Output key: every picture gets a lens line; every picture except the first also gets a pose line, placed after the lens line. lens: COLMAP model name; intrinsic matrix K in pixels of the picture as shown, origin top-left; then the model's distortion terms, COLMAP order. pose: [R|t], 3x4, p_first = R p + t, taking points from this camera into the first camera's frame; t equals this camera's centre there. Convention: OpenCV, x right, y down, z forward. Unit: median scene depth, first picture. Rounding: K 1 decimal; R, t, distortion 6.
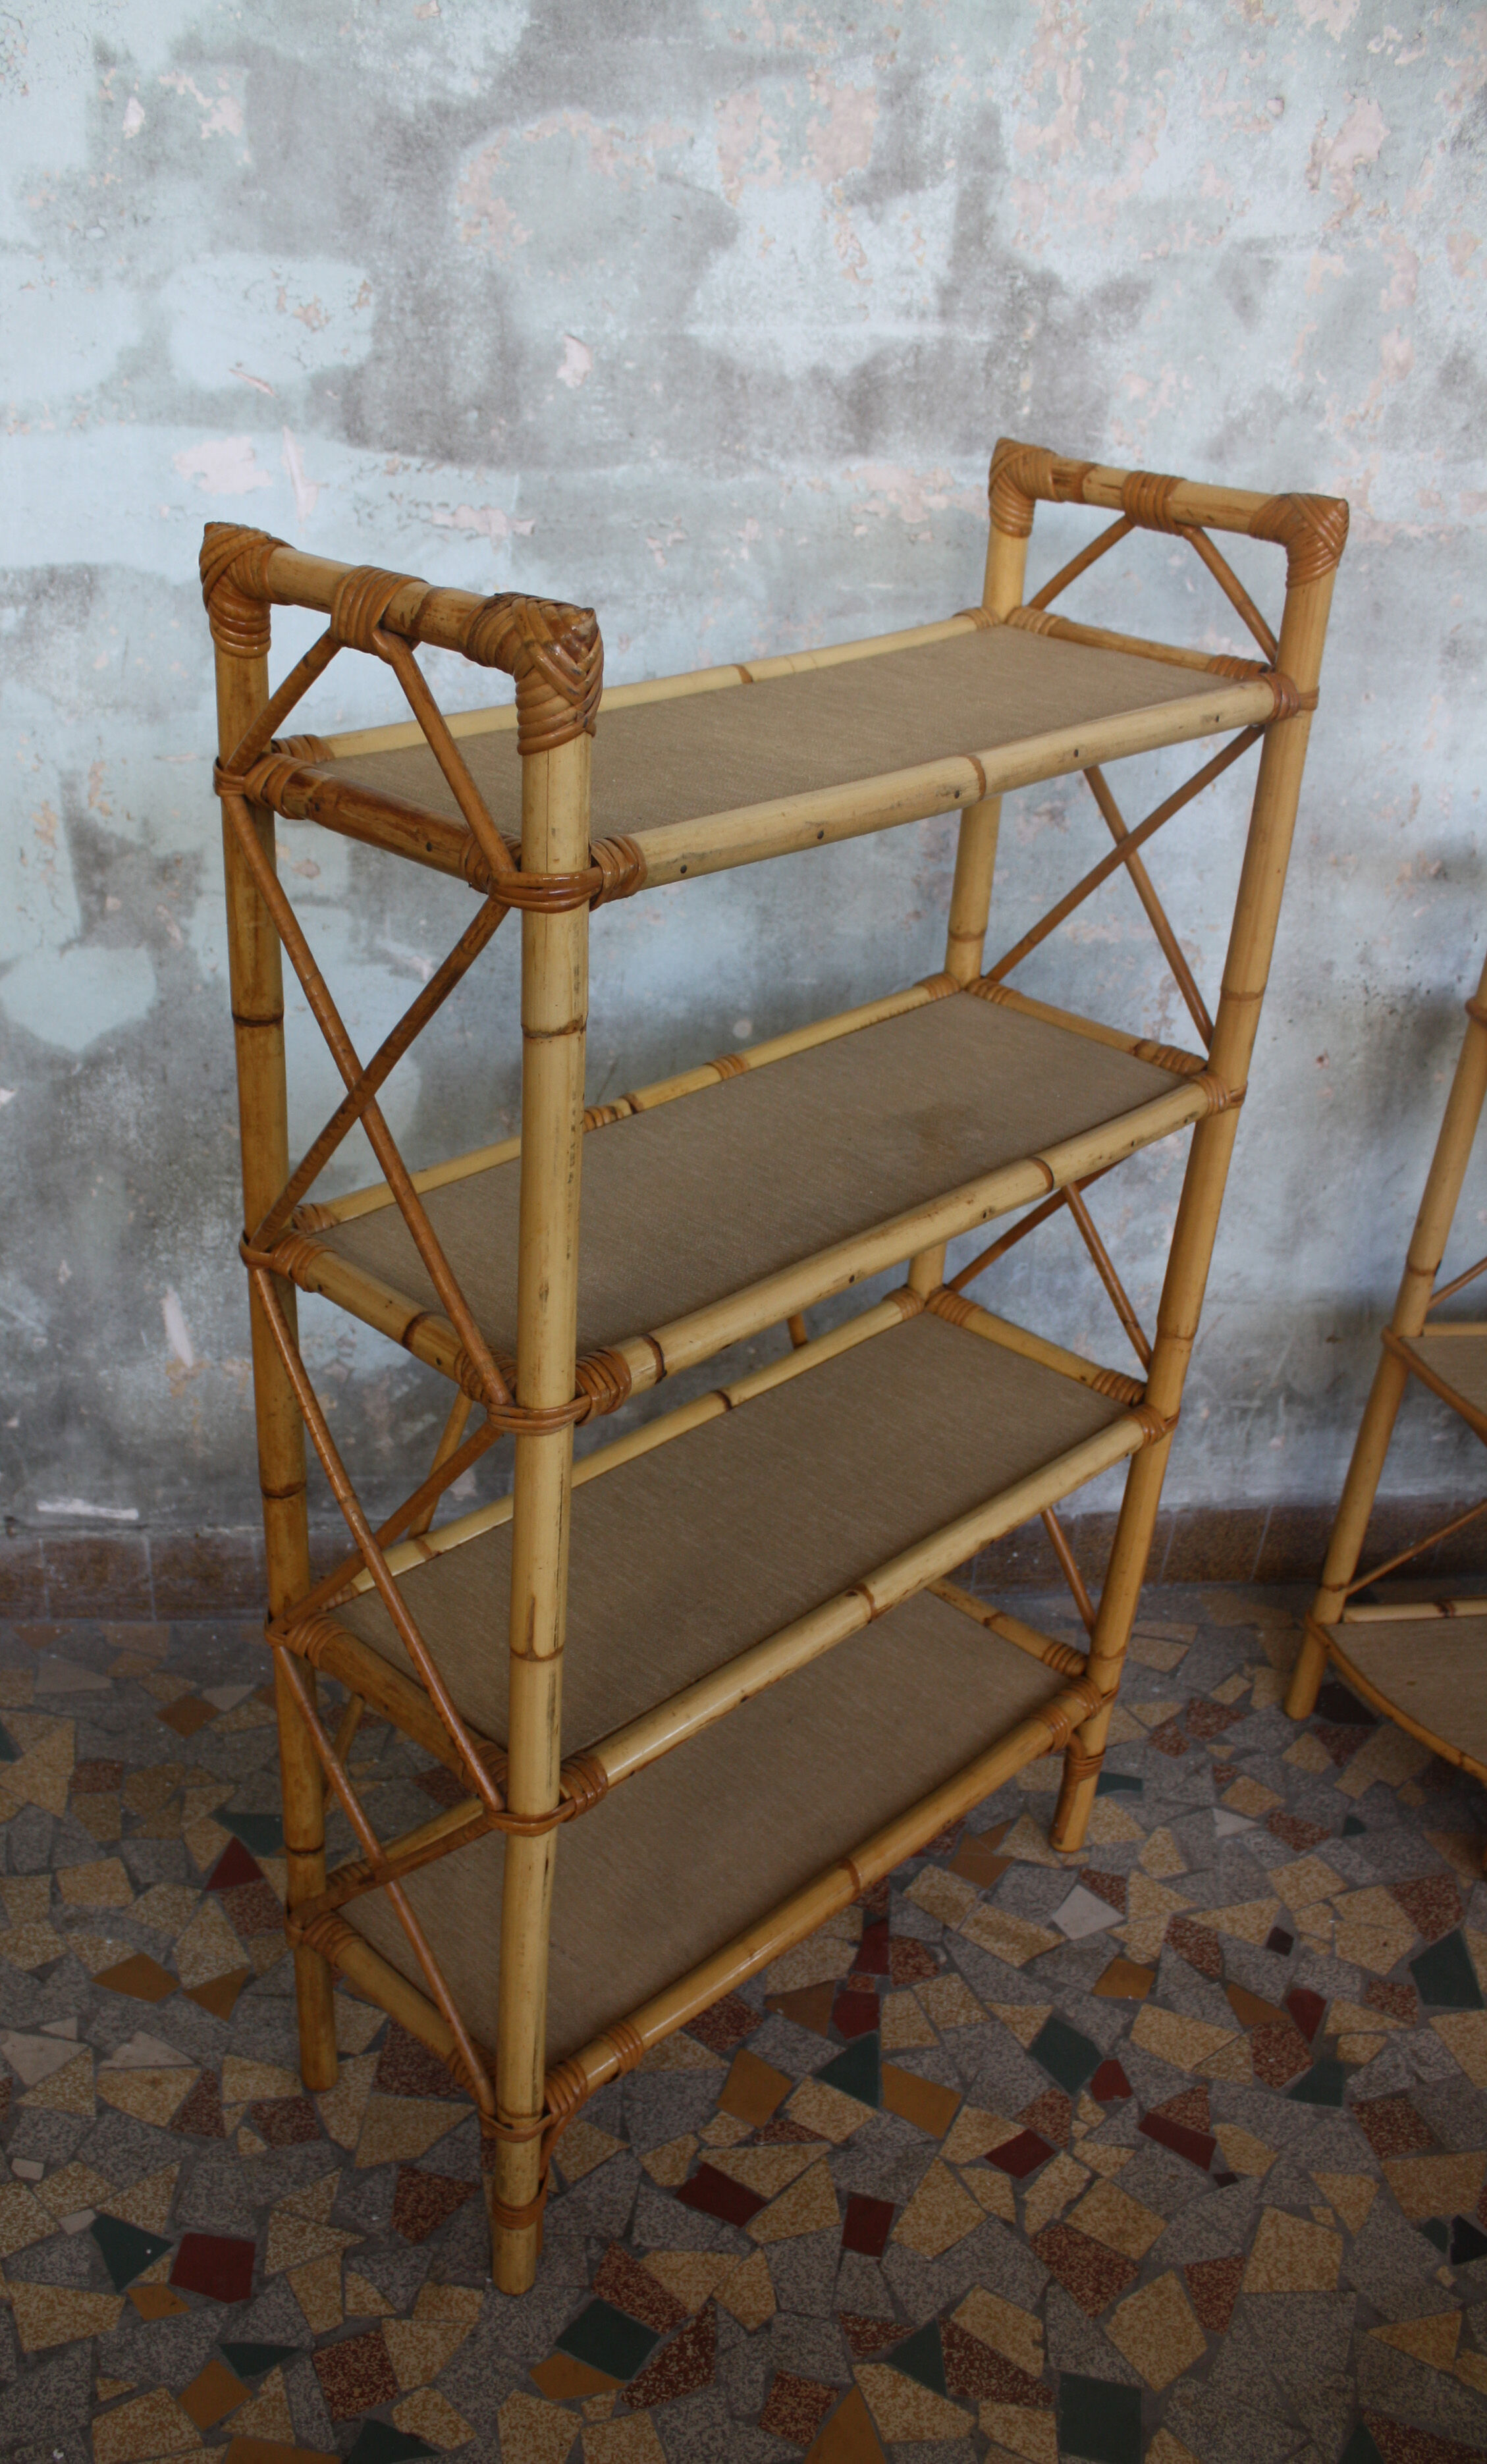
lens RADIAL K [[2114.2, 0, 642.3], [0, 2114.2, 1315.5], [0, 0, 1]] dist [-0.163797, 0.133007]
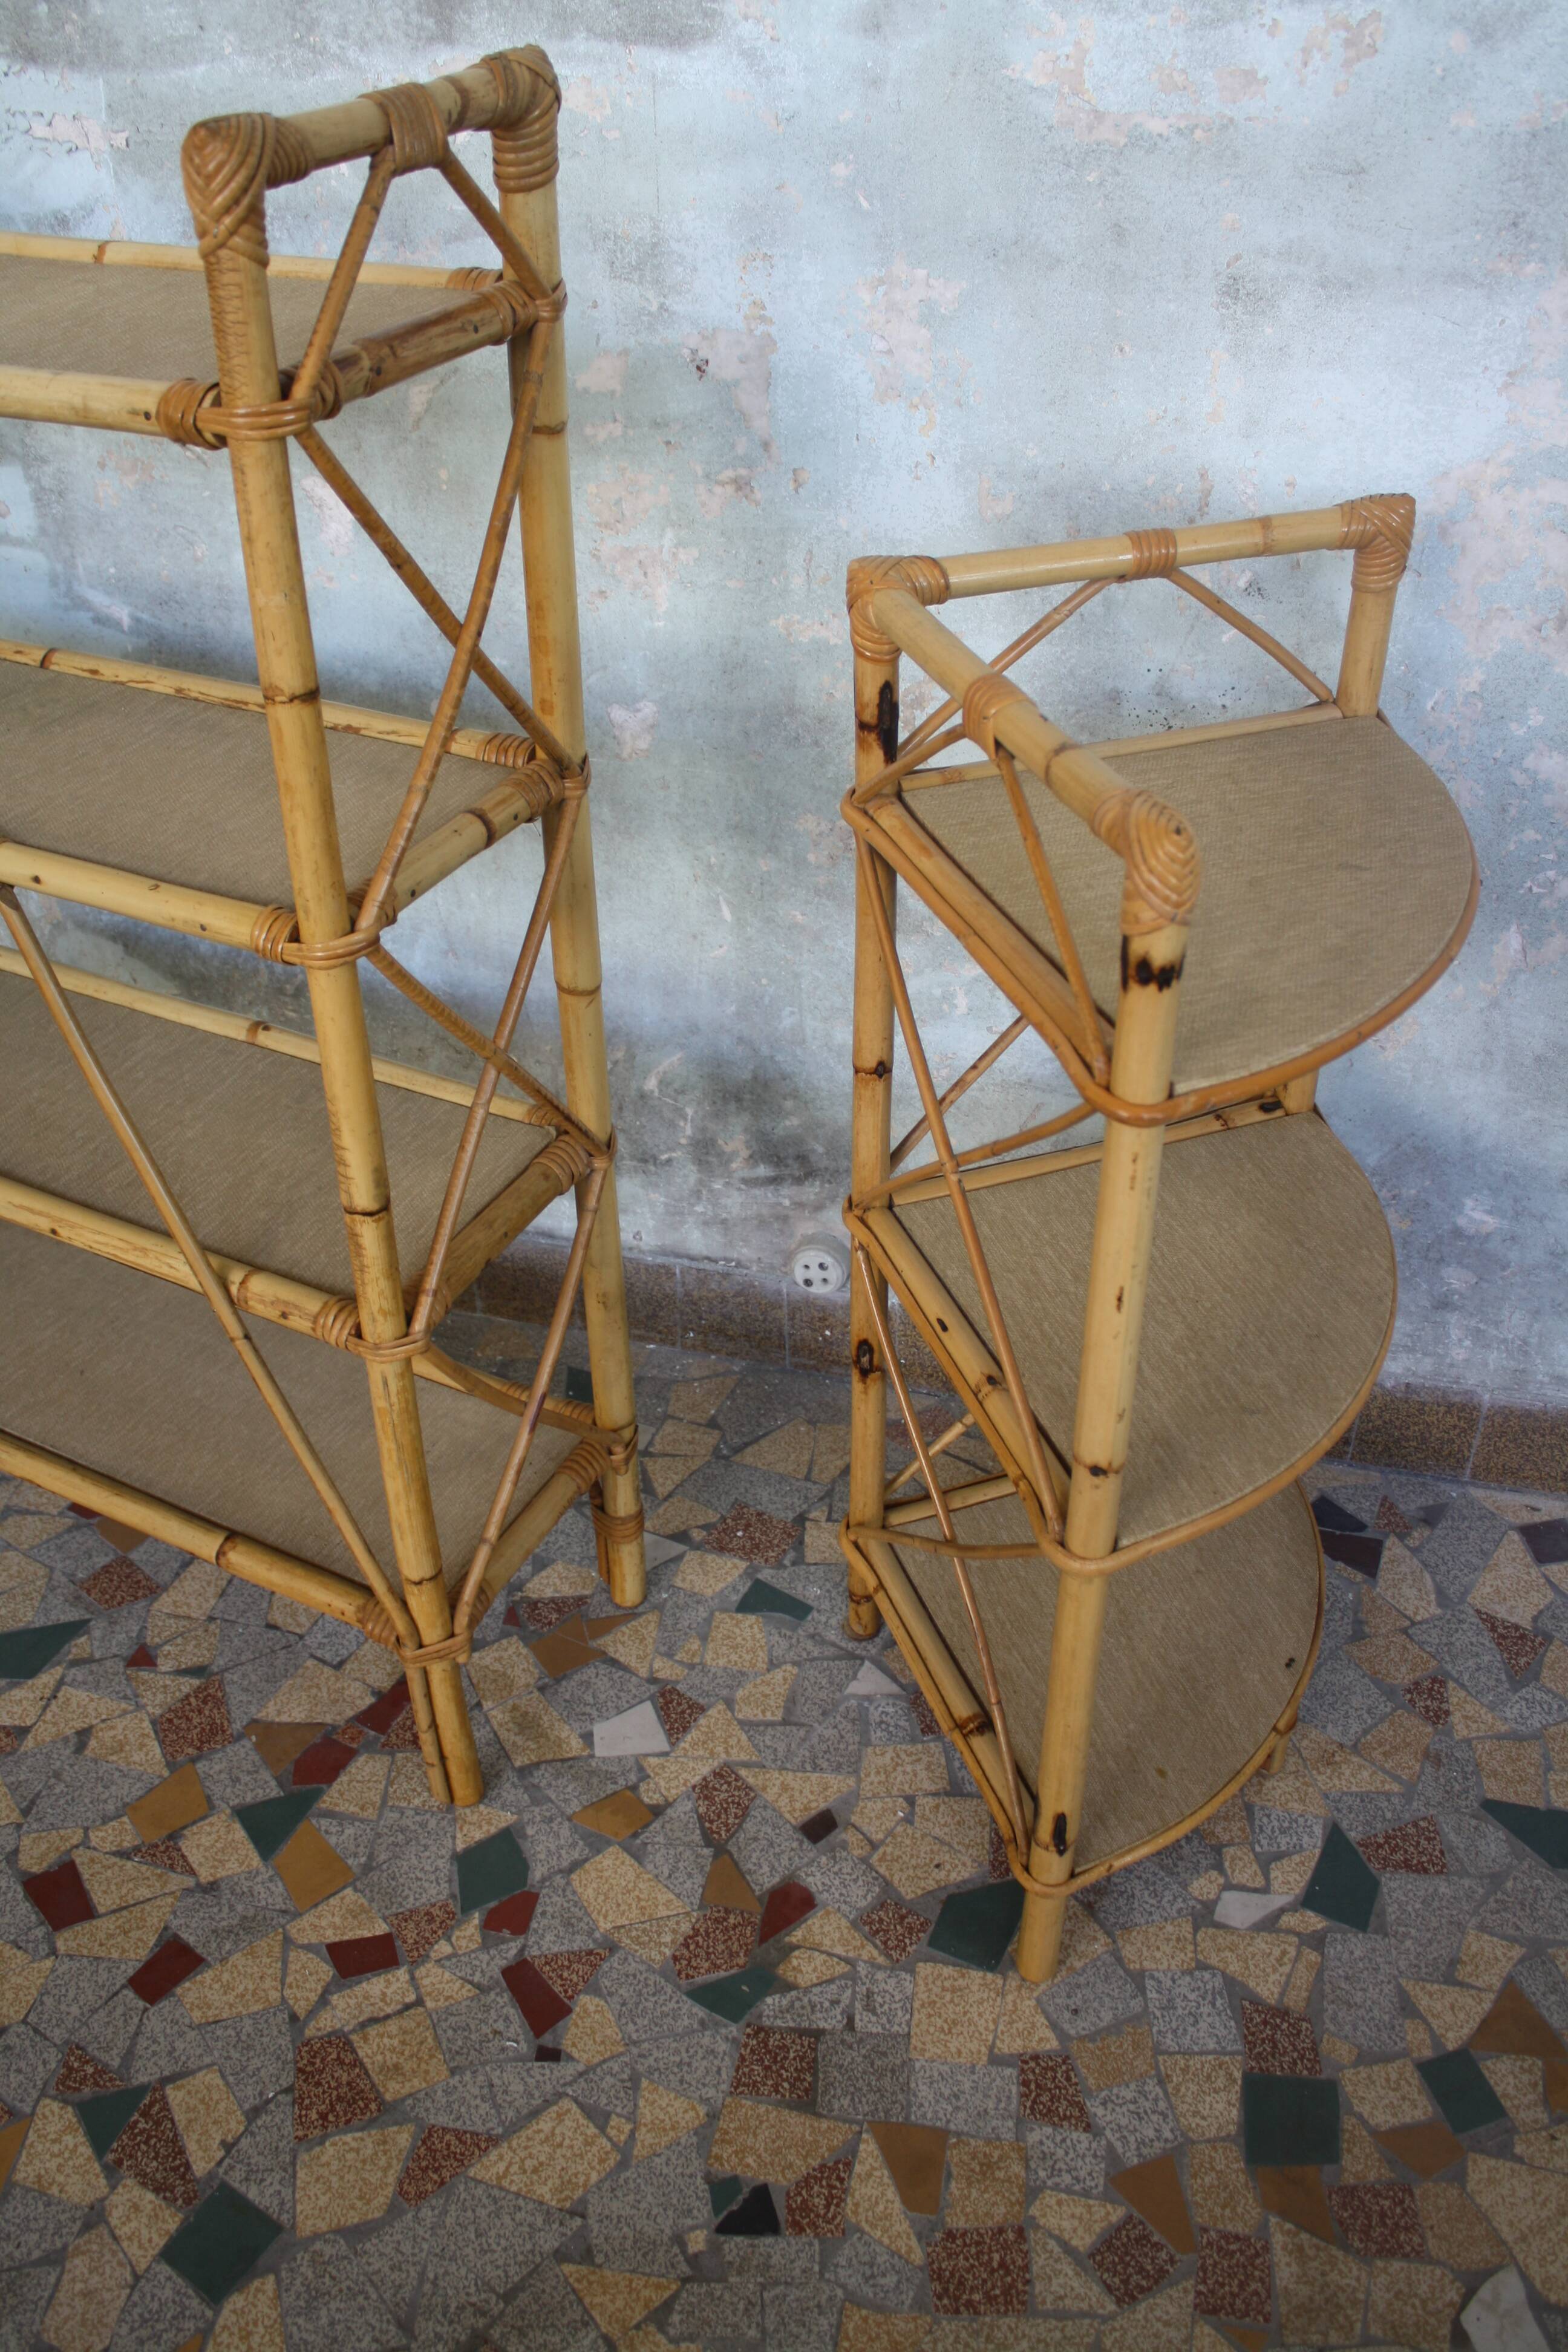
lens RADIAL K [[2074.3, 0, 782.2], [0, 2074.3, 1219.1], [0, 0, 1]] dist [-0.154862, 0.135267]
pose [[0.926373, 0.178861, -0.331425, 0.581740], [-0.139183, 0.980318, 0.140020, -0.071674], [0.349946, -0.083582, 0.933034, 0.226812]]
